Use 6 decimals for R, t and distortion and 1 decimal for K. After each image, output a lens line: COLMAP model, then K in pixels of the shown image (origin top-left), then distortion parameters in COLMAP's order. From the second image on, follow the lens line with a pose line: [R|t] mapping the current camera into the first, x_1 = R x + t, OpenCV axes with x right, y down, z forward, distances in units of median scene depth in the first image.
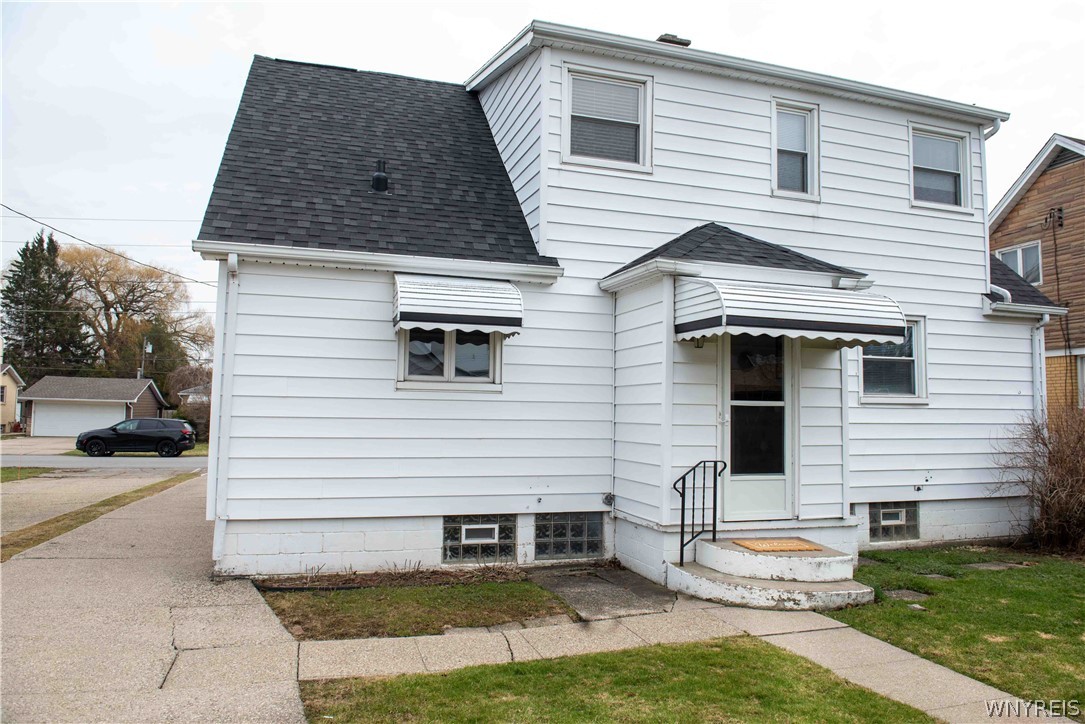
lens RADIAL K [[741.7, 0, 551.8], [0, 741.7, 360.5], [0, 0, 1]] dist [-0.050240, -0.002525]
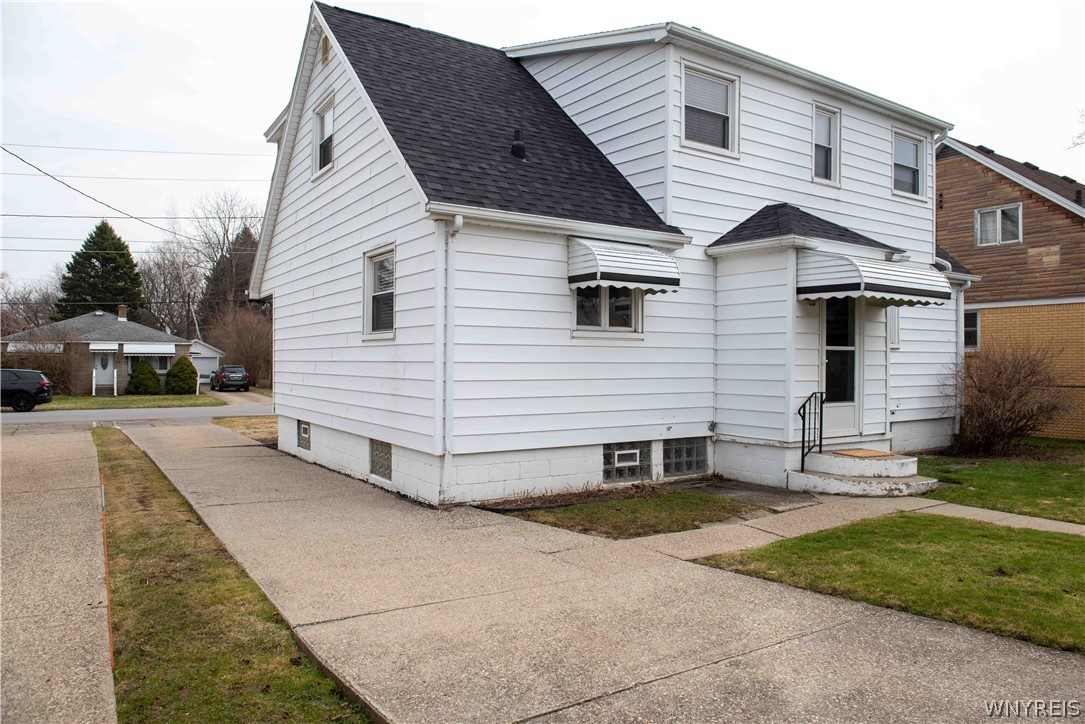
lens RADIAL K [[741.7, 0, 551.8], [0, 741.7, 360.5], [0, 0, 1]] dist [-0.050240, -0.002525]
pose [[0.961835, -0.009685, 0.273458, -0.541585], [-0.010521, 0.997325, 0.072329, -0.008760], [-0.273427, -0.072446, 0.959161, -0.107724]]
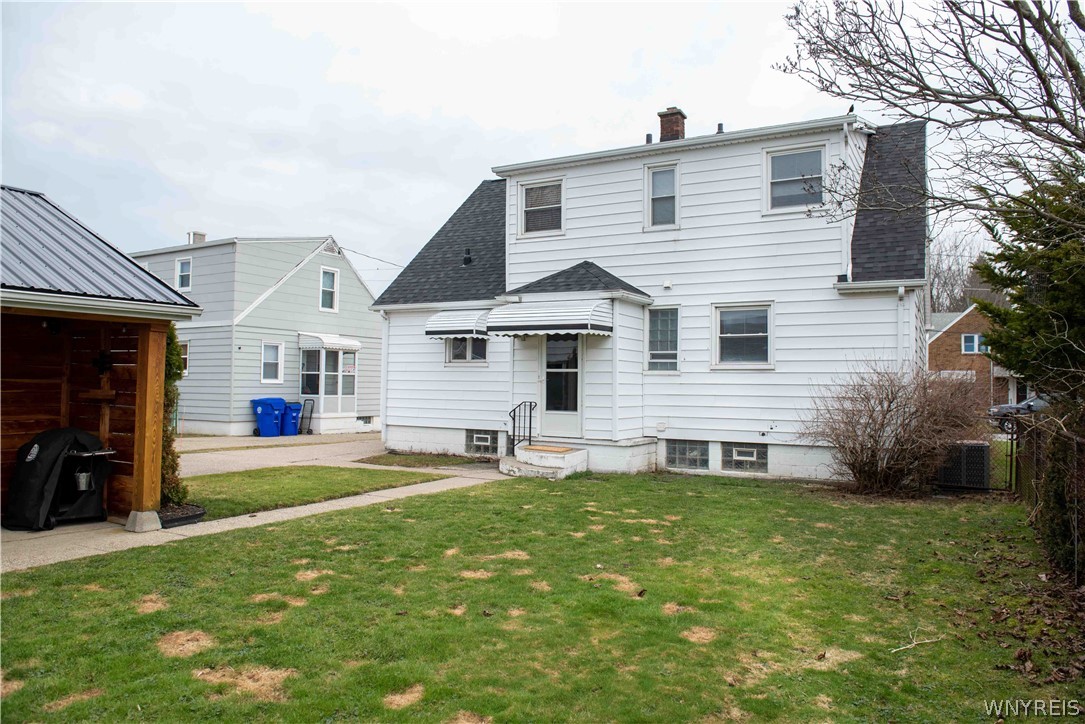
lens RADIAL K [[741.7, 0, 551.8], [0, 741.7, 360.5], [0, 0, 1]] dist [-0.050240, -0.002525]
pose [[0.693822, -0.027936, -0.719605, 1.444321], [0.047781, 0.998831, 0.007293, 0.019981], [0.718560, -0.039443, 0.694346, -0.218257]]
